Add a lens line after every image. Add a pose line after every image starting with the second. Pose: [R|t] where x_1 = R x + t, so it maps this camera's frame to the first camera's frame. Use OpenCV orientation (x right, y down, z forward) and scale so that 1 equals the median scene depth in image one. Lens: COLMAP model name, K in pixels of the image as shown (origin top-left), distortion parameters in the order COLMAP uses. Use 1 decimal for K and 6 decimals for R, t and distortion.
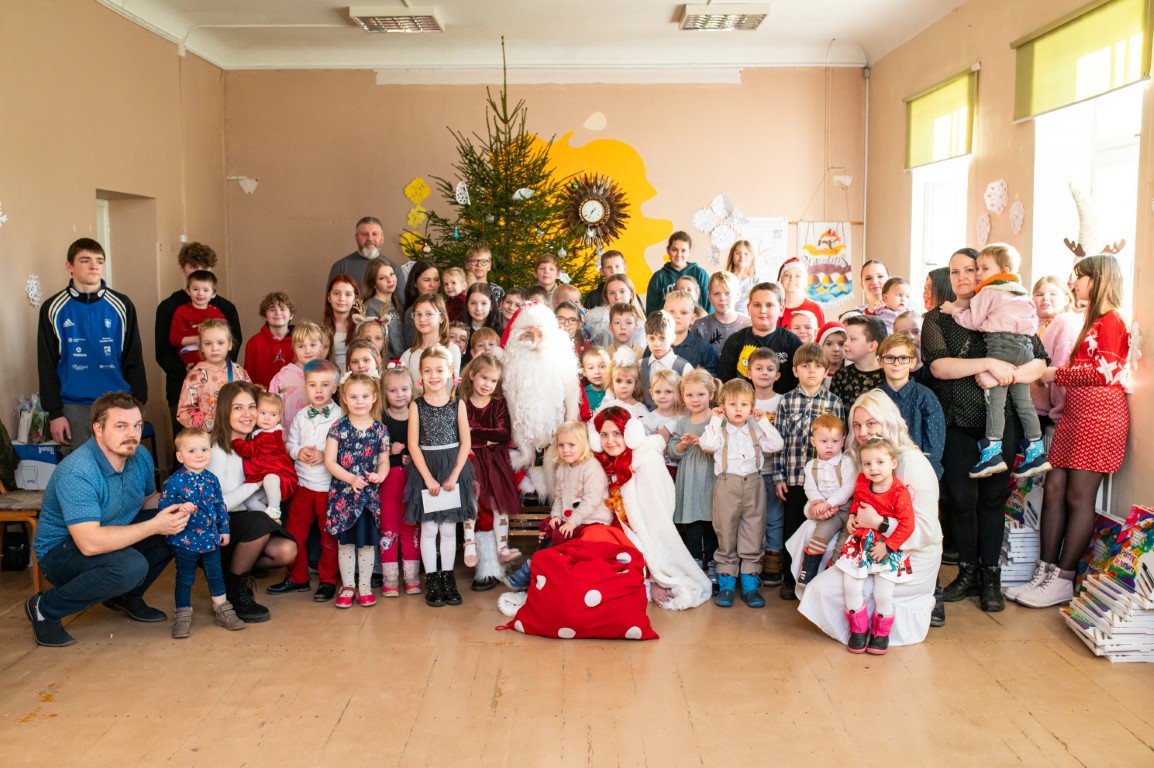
lens RADIAL K [[1166.9, 0, 579.9], [0, 1166.9, 384.7], [0, 0, 1]] dist [-0.000945, 0.003984]
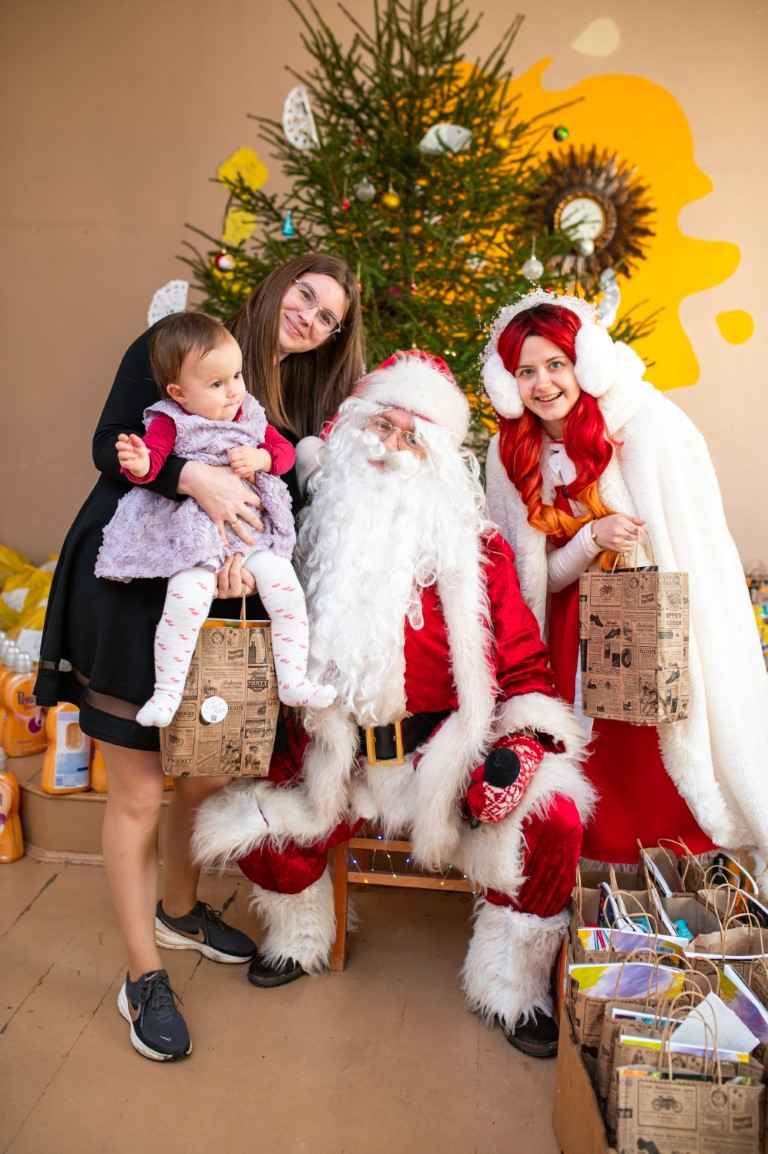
lens RADIAL K [[1180.2, 0, 384.0], [0, 1180.2, 577.0], [0, 0, 1]] dist [-0.002825, 0.002950]
pose [[0.994205, 0.044936, -0.097660, -0.025230], [-0.038993, 0.997318, 0.061933, -0.031954], [0.100181, -0.057766, 0.993291, 0.673881]]
